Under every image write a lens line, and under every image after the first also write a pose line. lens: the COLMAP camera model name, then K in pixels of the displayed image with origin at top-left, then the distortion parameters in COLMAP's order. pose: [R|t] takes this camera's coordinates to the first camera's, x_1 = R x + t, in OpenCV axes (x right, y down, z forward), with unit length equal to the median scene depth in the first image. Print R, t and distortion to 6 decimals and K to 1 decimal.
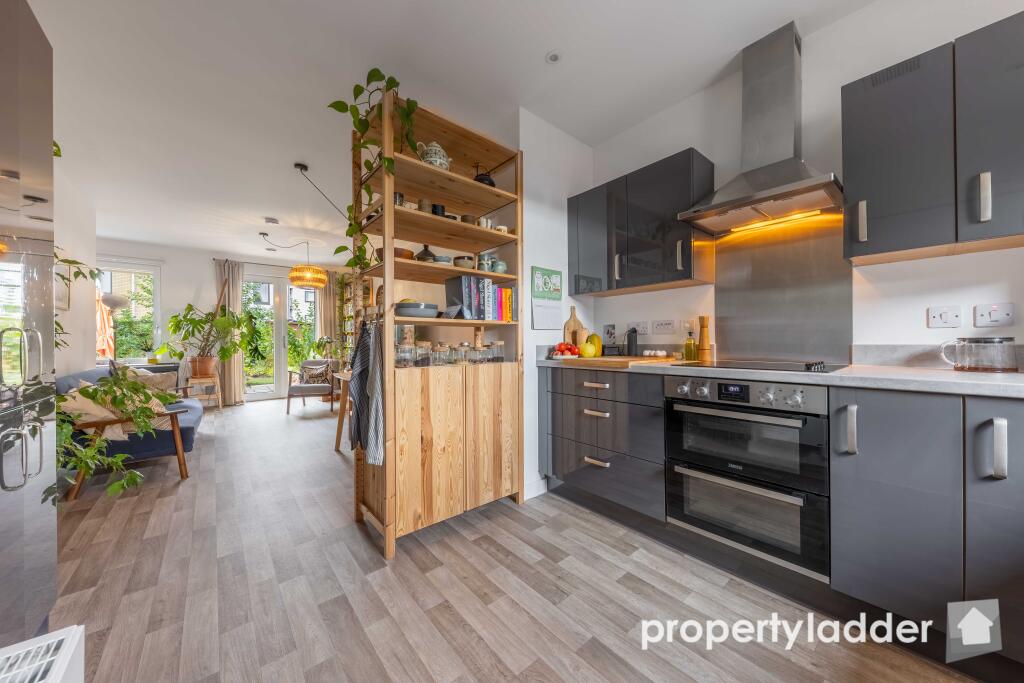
lens RADIAL K [[359.8, 0, 509.4], [0, 359.8, 338.0], [0, 0, 1]] dist [0.020134, 0.000177]
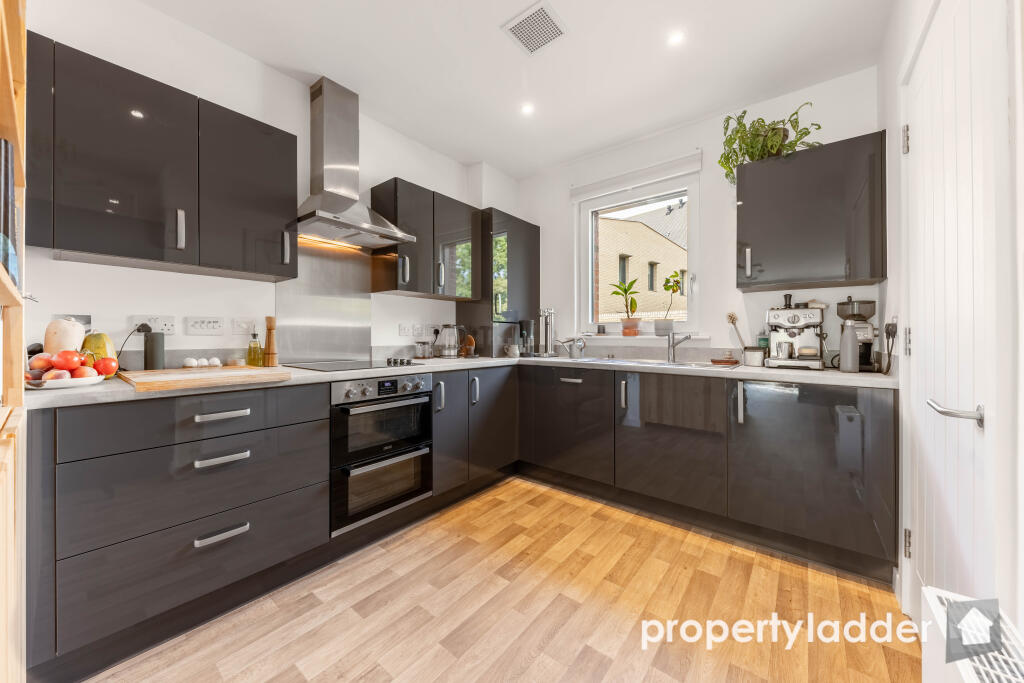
lens RADIAL K [[359.8, 0, 520.8], [0, 359.8, 339.3], [0, 0, 1]] dist [0.020134, 0.000177]
pose [[-0.202418, 0.016981, 0.979152, -0.648996], [0.002507, 0.999855, -0.016822, 0.012648], [-0.979296, -0.000951, -0.202431, 0.792227]]
